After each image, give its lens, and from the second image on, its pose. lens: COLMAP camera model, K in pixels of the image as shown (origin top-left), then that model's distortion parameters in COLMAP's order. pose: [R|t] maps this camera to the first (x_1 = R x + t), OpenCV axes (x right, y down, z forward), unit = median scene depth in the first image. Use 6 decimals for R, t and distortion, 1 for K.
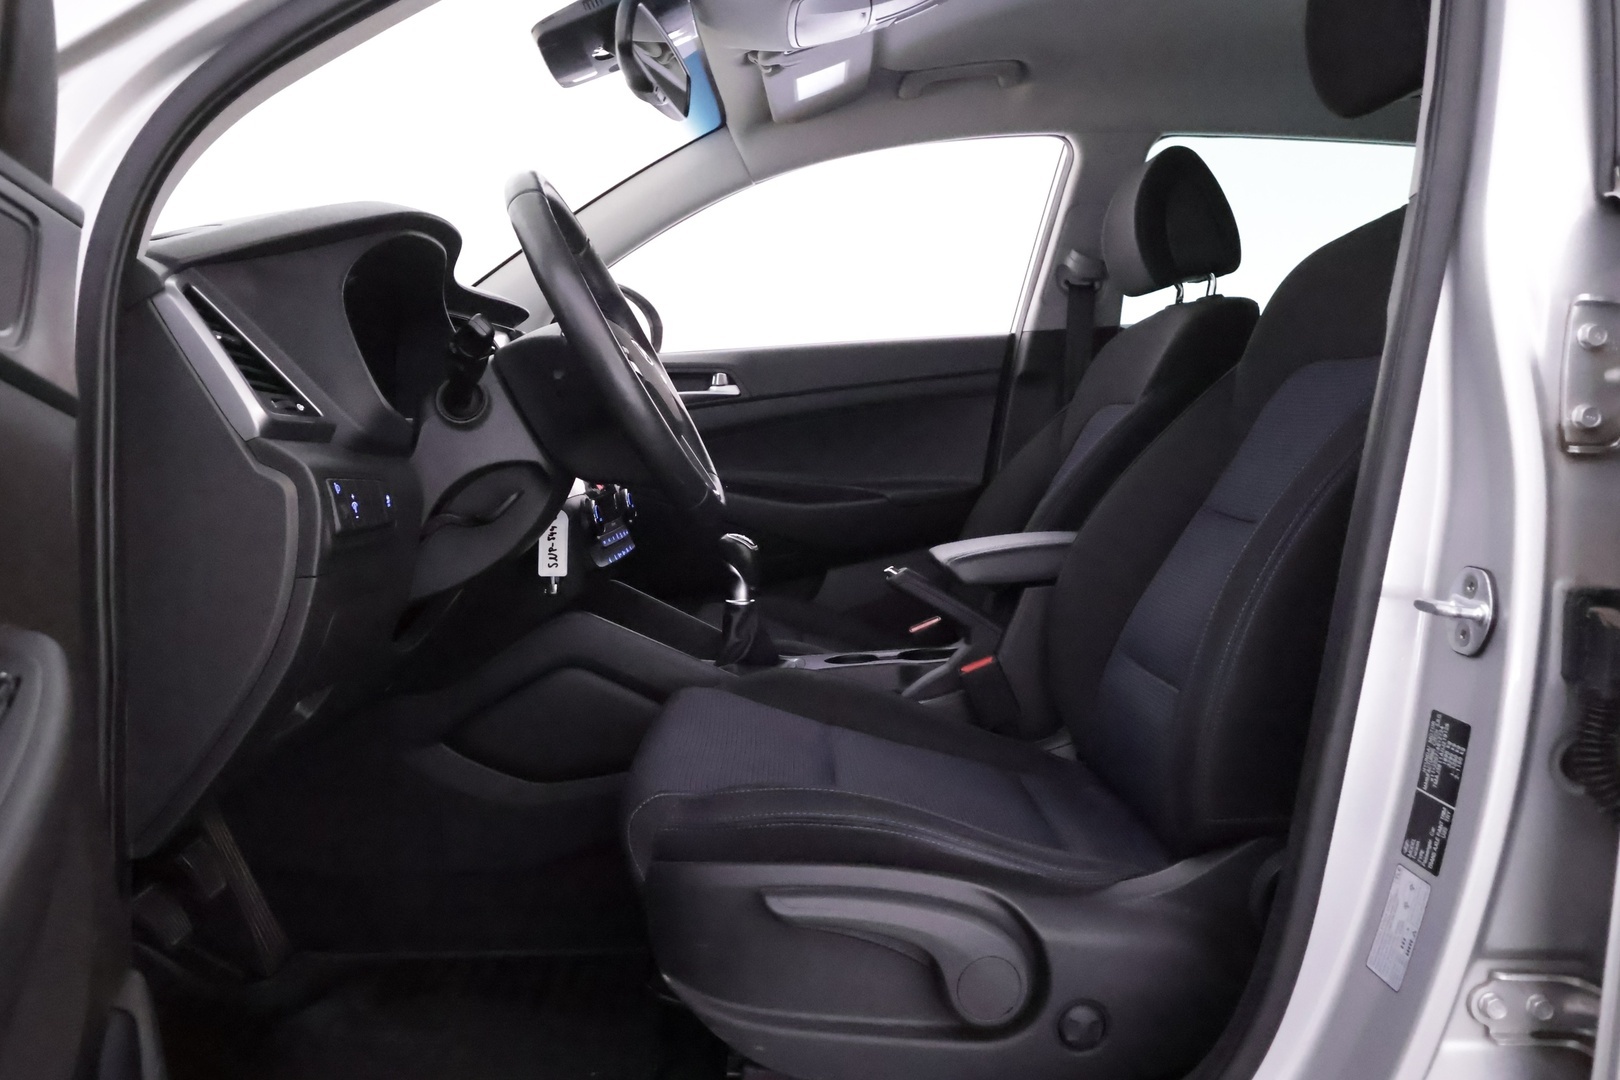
lens RADIAL K [[1253.3, 0, 810.0], [0, 1253.3, 540.0], [0, 0, 1]] dist [-0.001964, 0.000652]
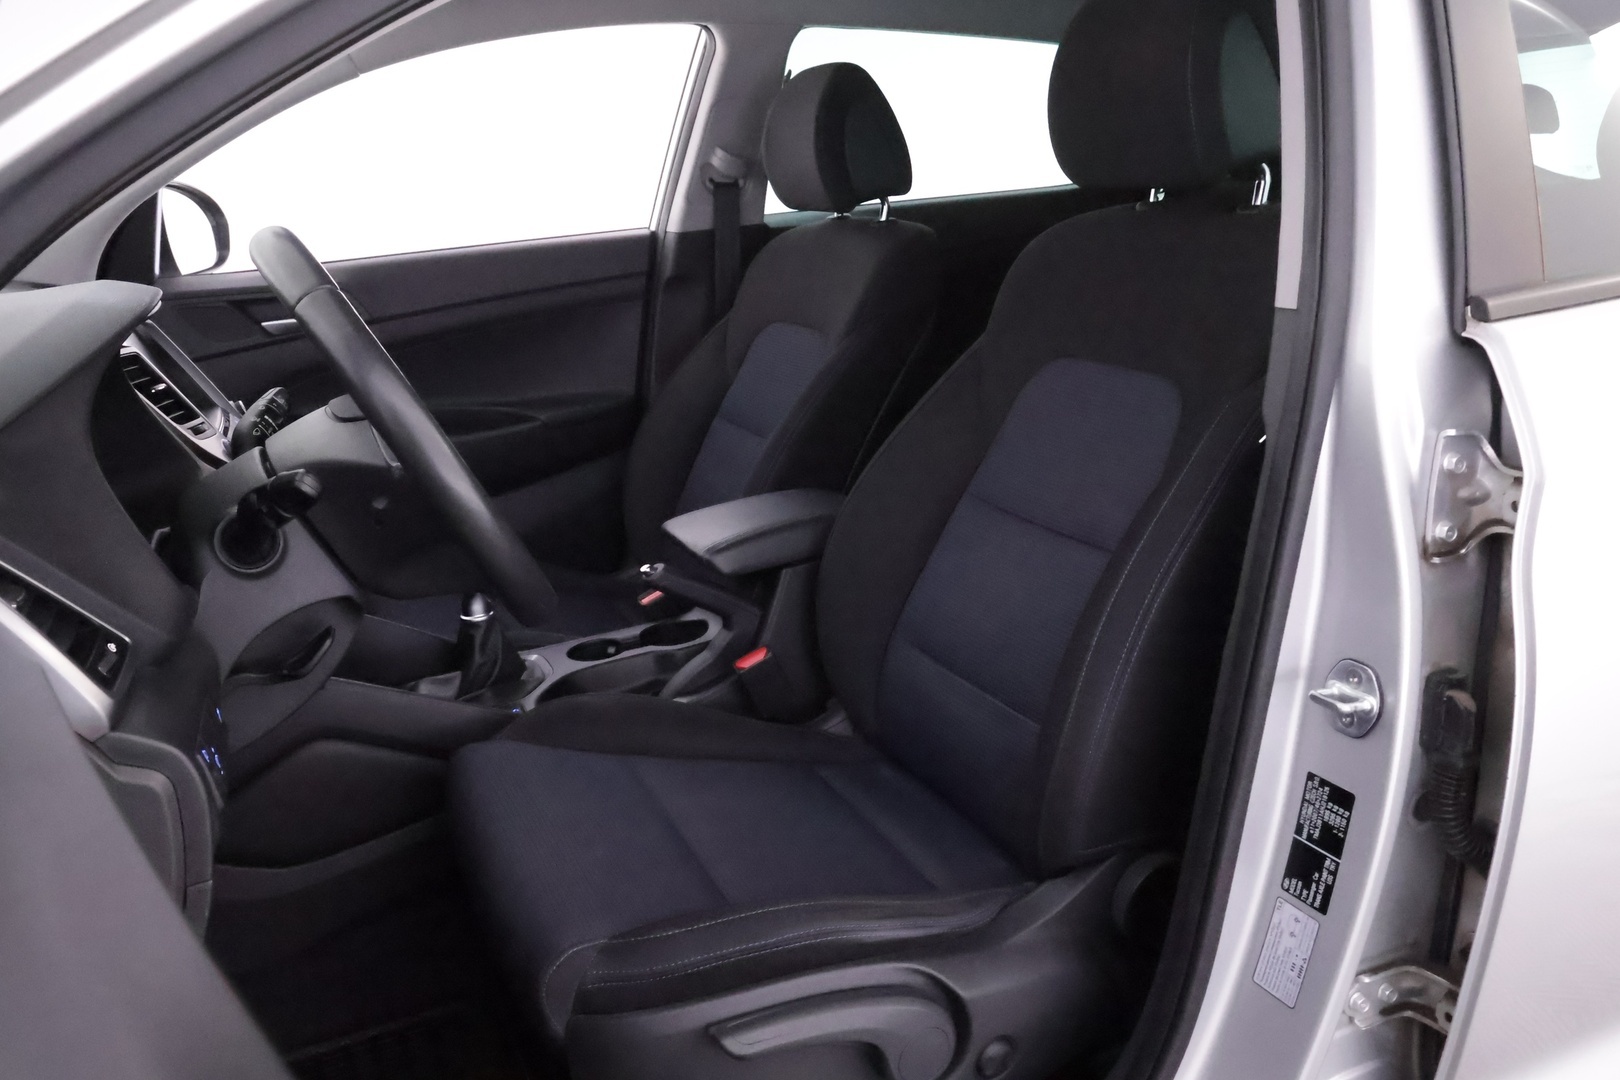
lens RADIAL K [[1263.2, 0, 810.0], [0, 1263.2, 540.0], [0, 0, 1]] dist [-0.013009, 0.002472]
pose [[0.915842, -0.135793, 0.377879, -0.286730], [0.062823, 0.977949, 0.199171, -0.285688], [-0.396593, -0.158670, 0.904178, 0.140397]]
